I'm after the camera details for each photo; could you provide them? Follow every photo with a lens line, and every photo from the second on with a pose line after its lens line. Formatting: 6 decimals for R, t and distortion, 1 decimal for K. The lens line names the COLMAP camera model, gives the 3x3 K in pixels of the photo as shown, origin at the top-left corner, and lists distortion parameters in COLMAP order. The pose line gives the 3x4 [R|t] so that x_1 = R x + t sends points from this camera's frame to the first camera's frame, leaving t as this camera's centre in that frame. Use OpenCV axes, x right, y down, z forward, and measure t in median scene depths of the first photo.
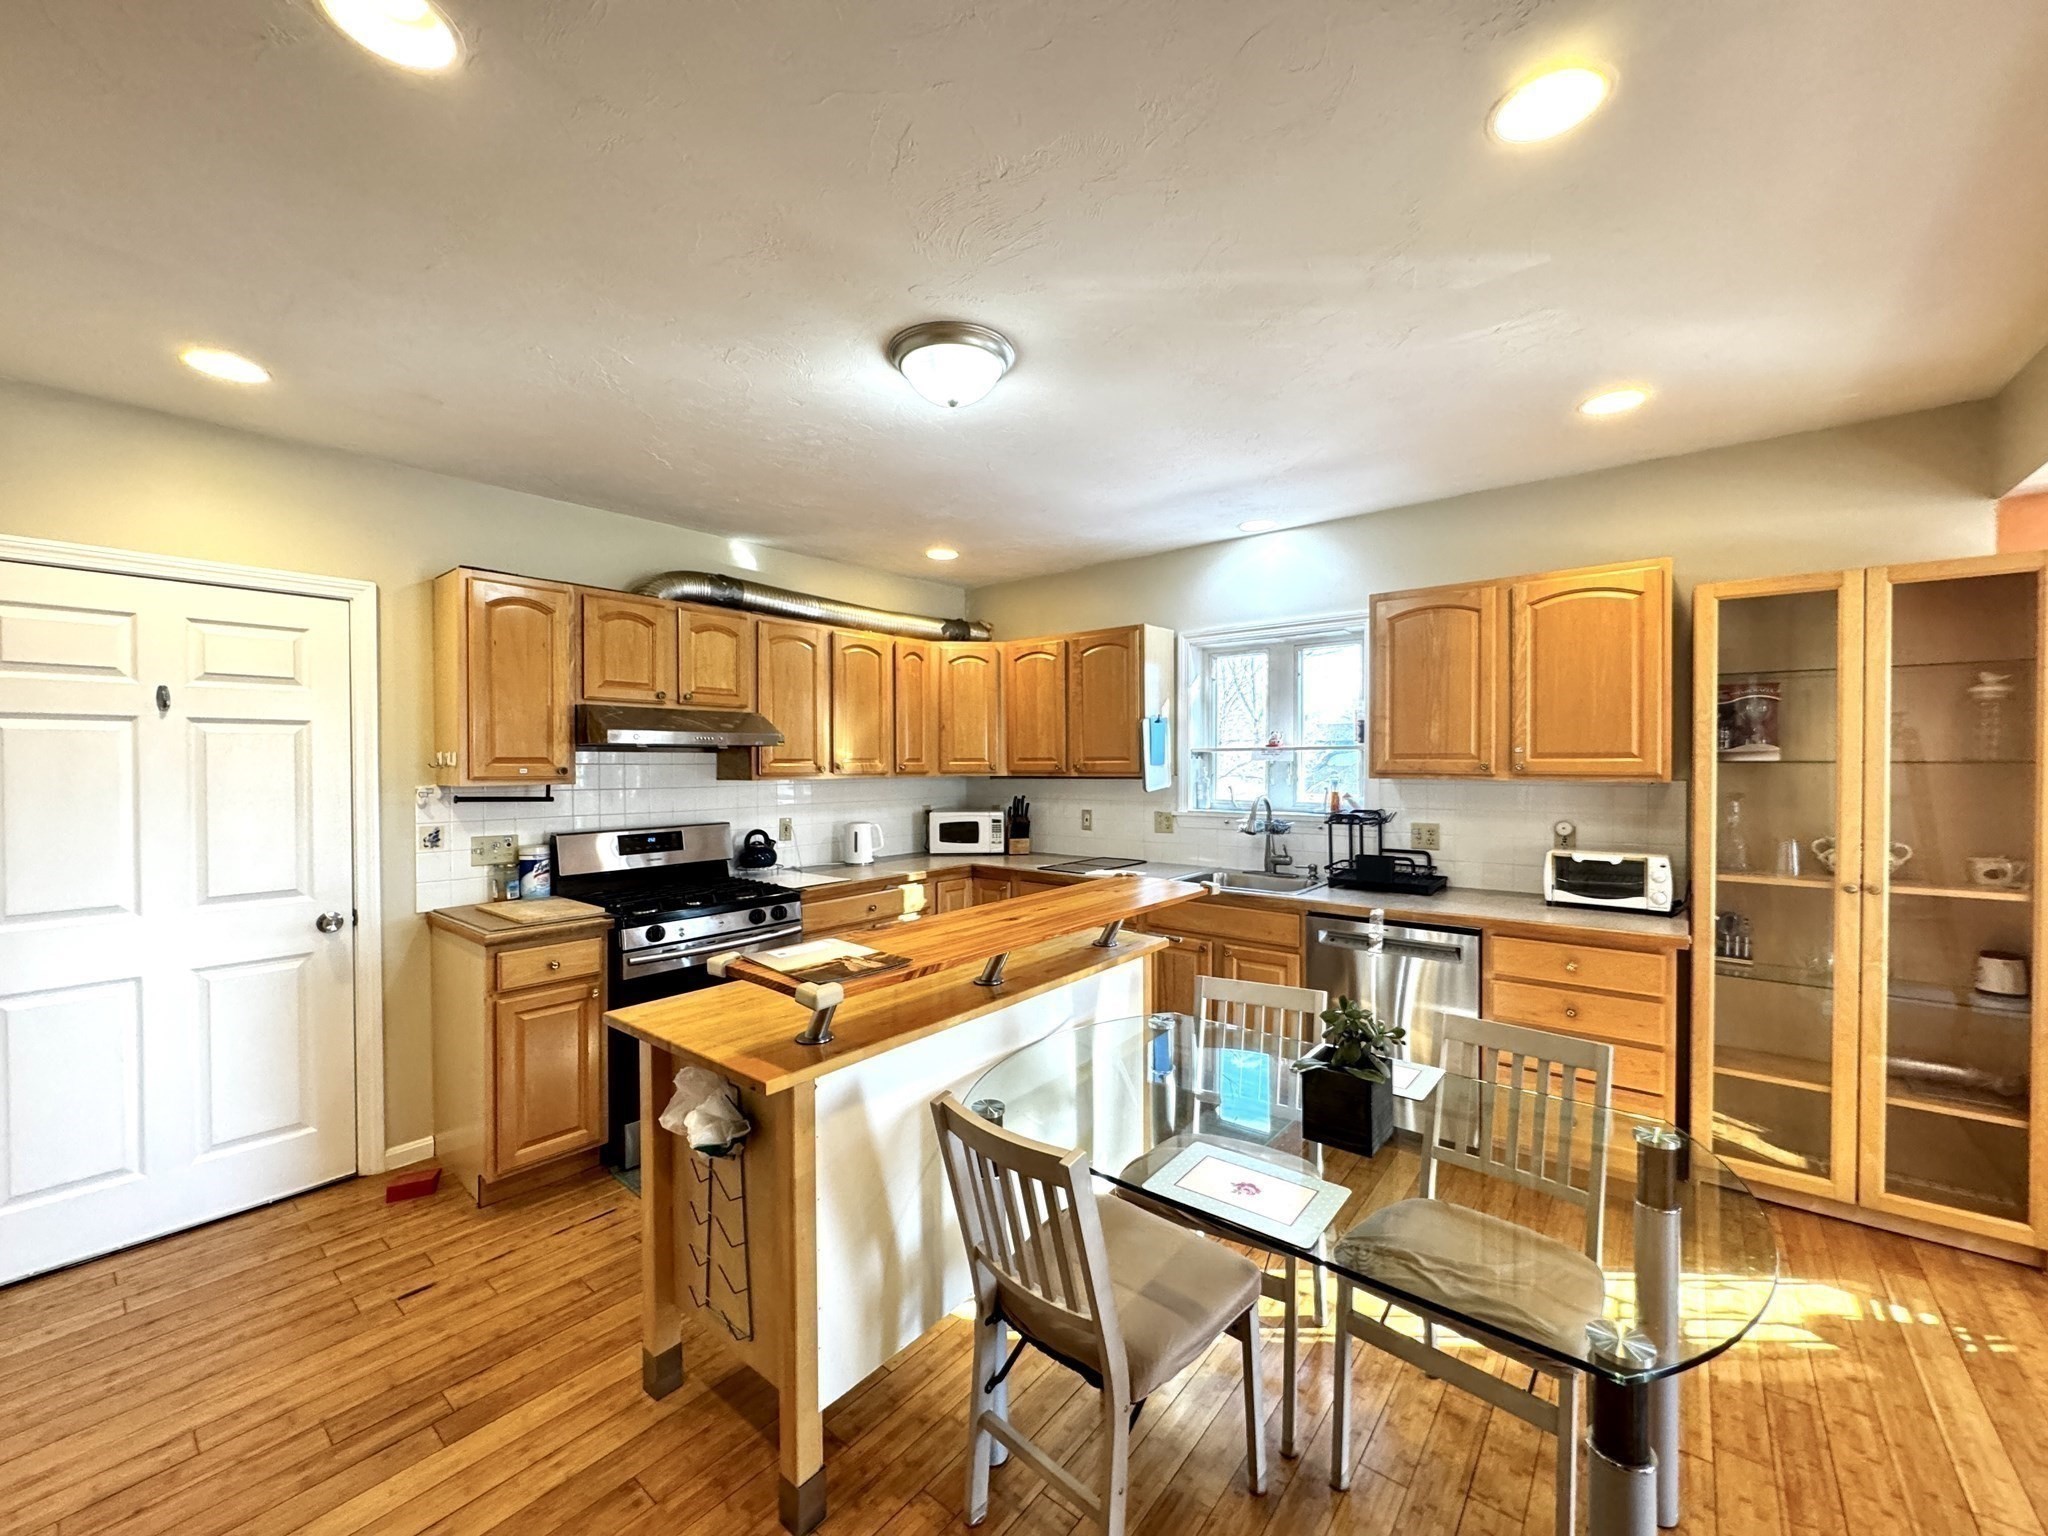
lens RADIAL K [[813.2, 0, 1014.6], [0, 813.2, 767.1], [0, 0, 1]] dist [-0.005304, 0.000094]
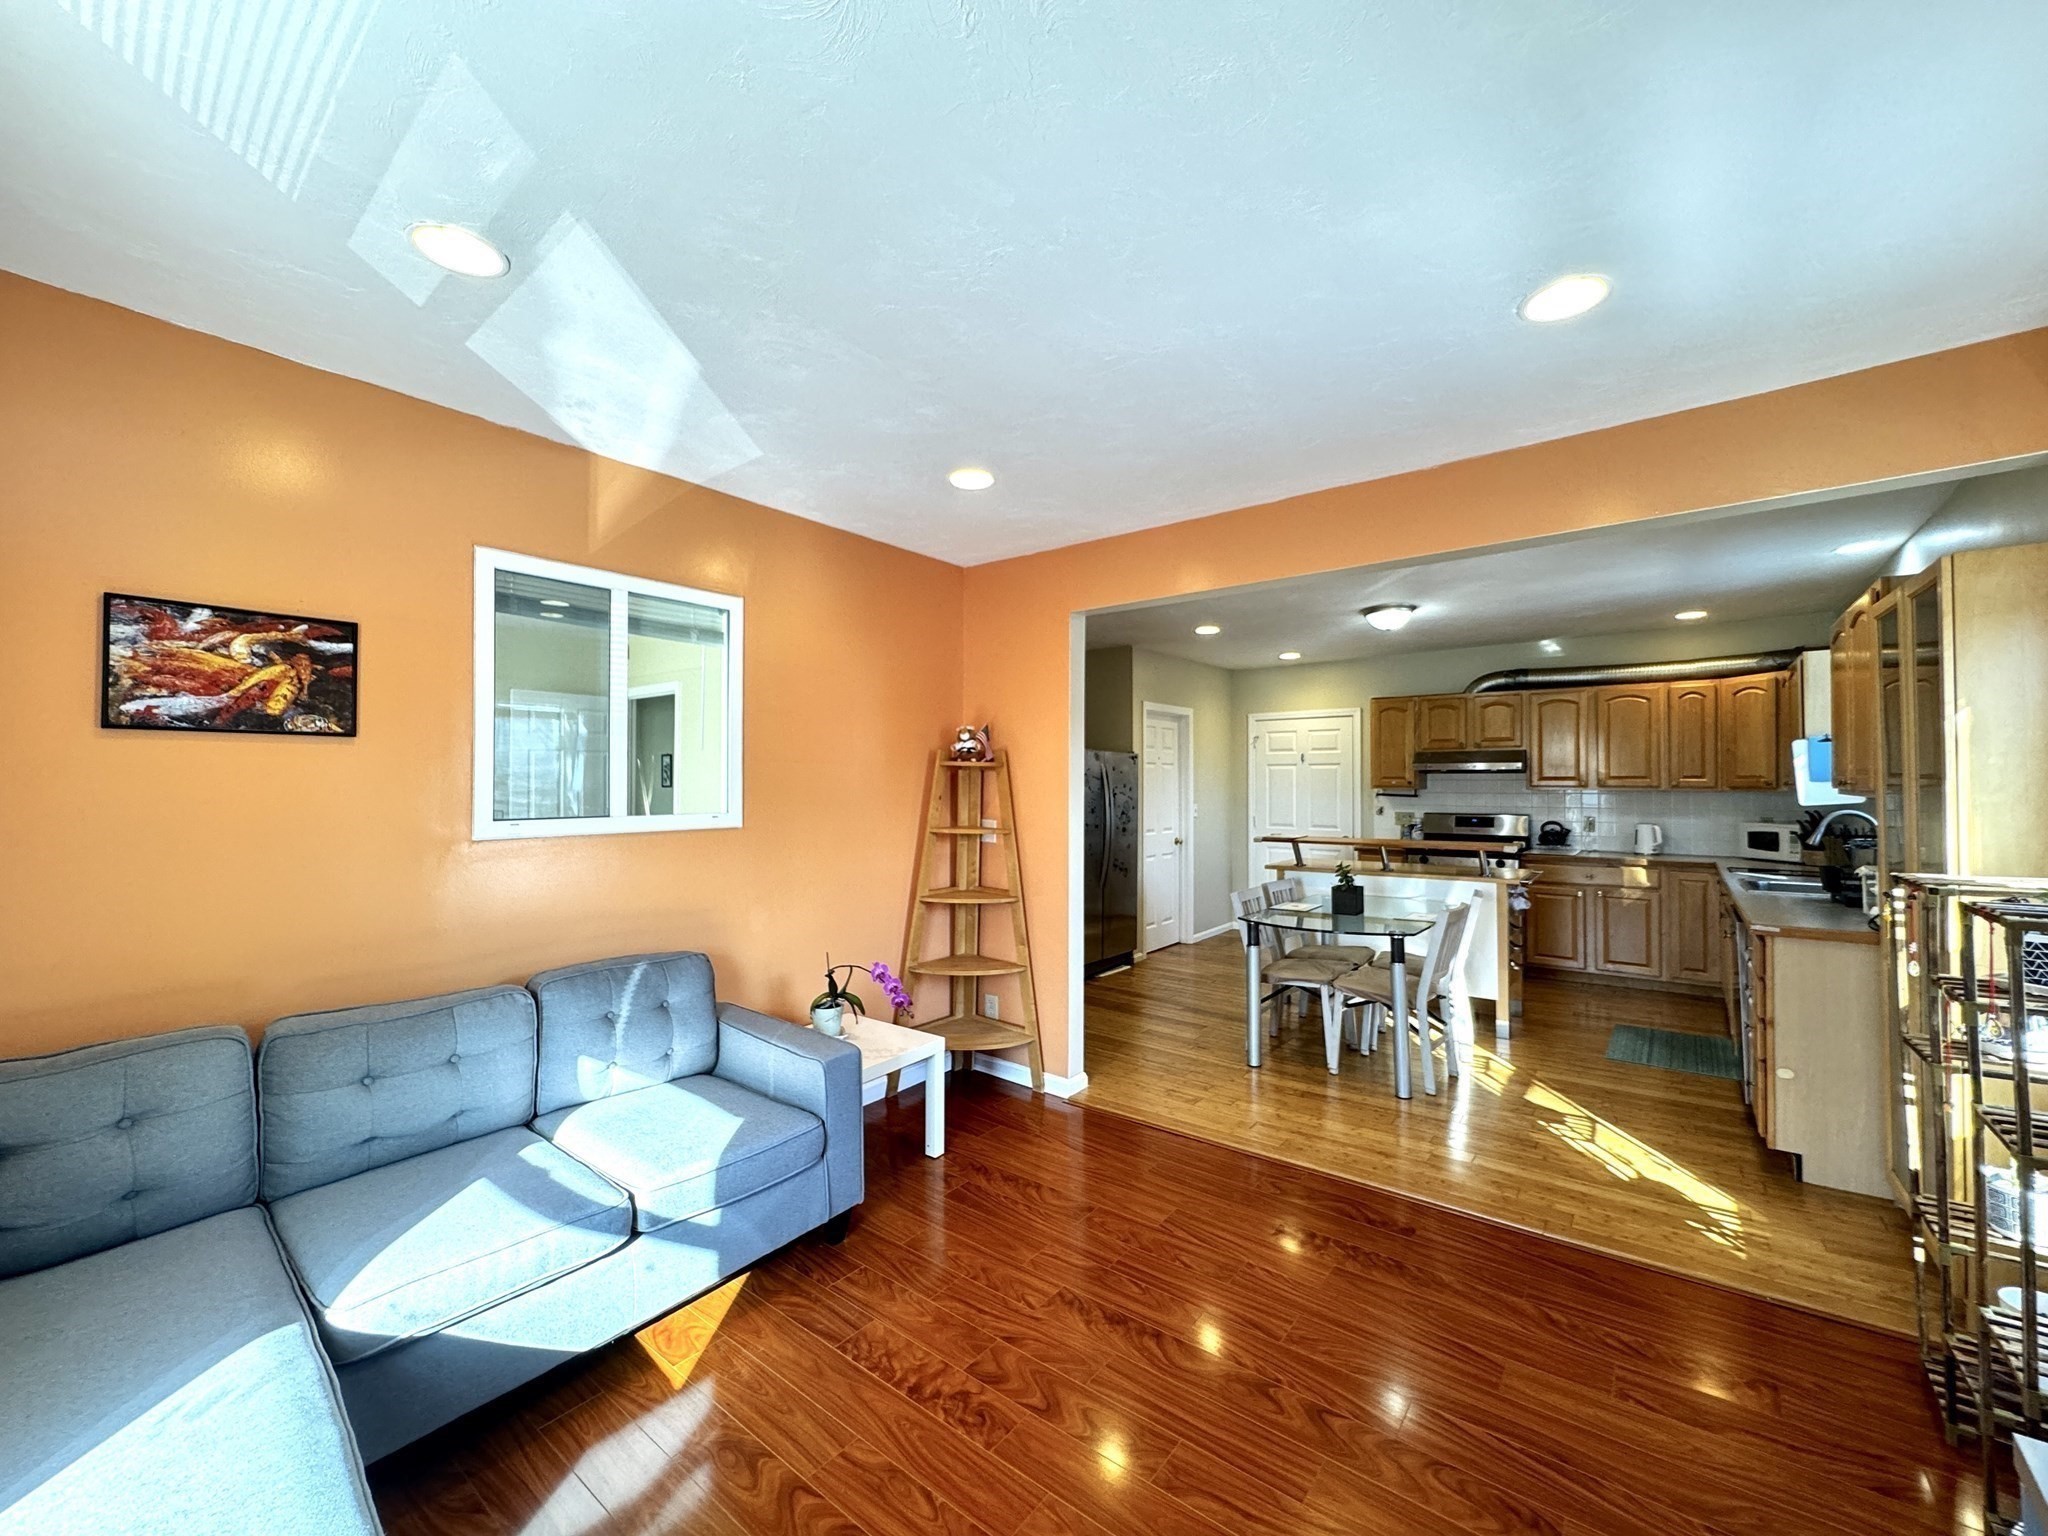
lens RADIAL K [[813.2, 0, 1023.0], [0, 813.2, 770.2], [0, 0, 1]] dist [-0.005304, 0.000094]
pose [[0.016469, -0.011267, -0.999801, 1.406022], [-0.007751, 0.999905, -0.011396, 0.003695], [0.999834, 0.007938, 0.016380, -0.070324]]
